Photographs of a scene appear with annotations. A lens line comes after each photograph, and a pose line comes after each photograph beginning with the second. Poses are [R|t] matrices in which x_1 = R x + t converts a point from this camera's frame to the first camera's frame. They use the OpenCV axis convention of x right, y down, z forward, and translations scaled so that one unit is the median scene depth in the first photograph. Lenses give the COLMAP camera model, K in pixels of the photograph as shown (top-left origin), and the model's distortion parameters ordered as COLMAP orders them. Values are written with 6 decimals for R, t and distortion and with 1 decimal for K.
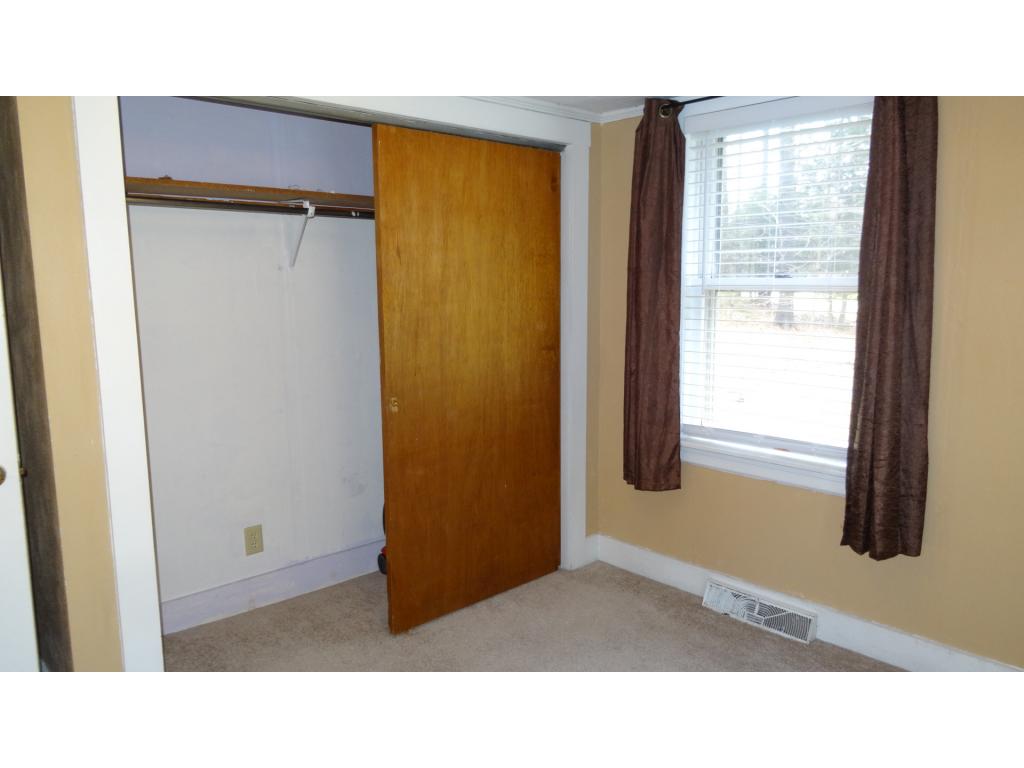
lens RADIAL K [[732.7, 0, 508.2], [0, 732.7, 382.2], [0, 0, 1]] dist [-0.007562, -0.002710]
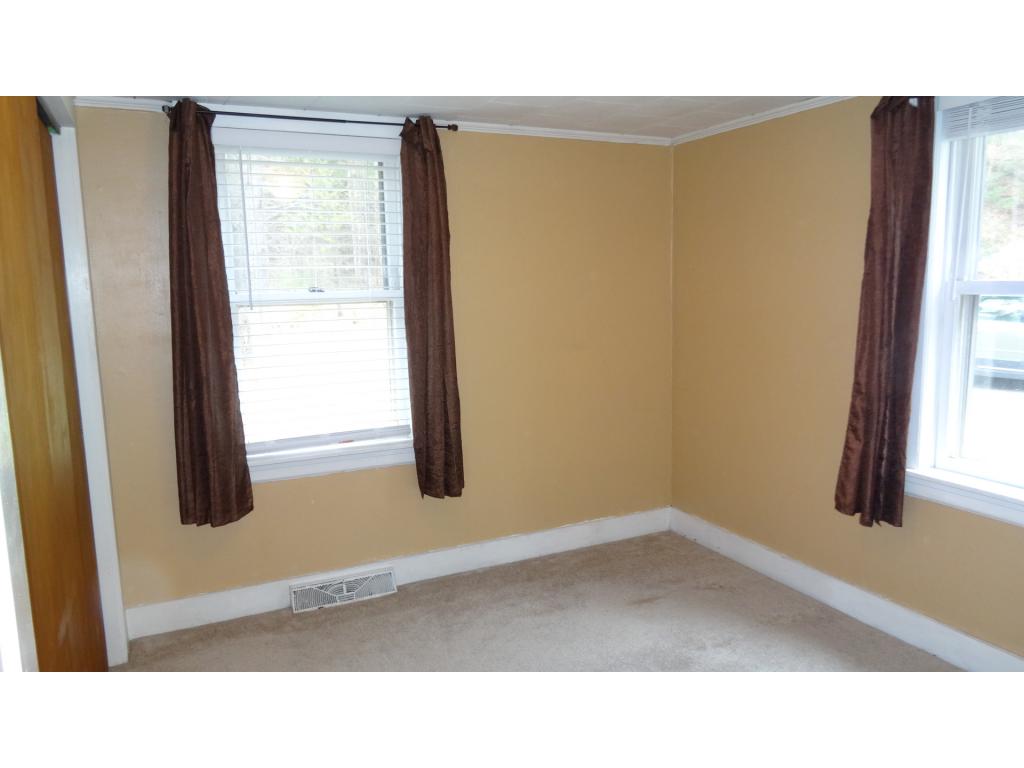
lens RADIAL K [[732.7, 0, 508.7], [0, 732.7, 386.8], [0, 0, 1]] dist [-0.007562, -0.002710]
pose [[0.271103, -0.121151, 0.954896, -0.619186], [0.153096, 0.984846, 0.081486, -0.046086], [-0.950297, 0.124100, 0.285542, 0.402537]]
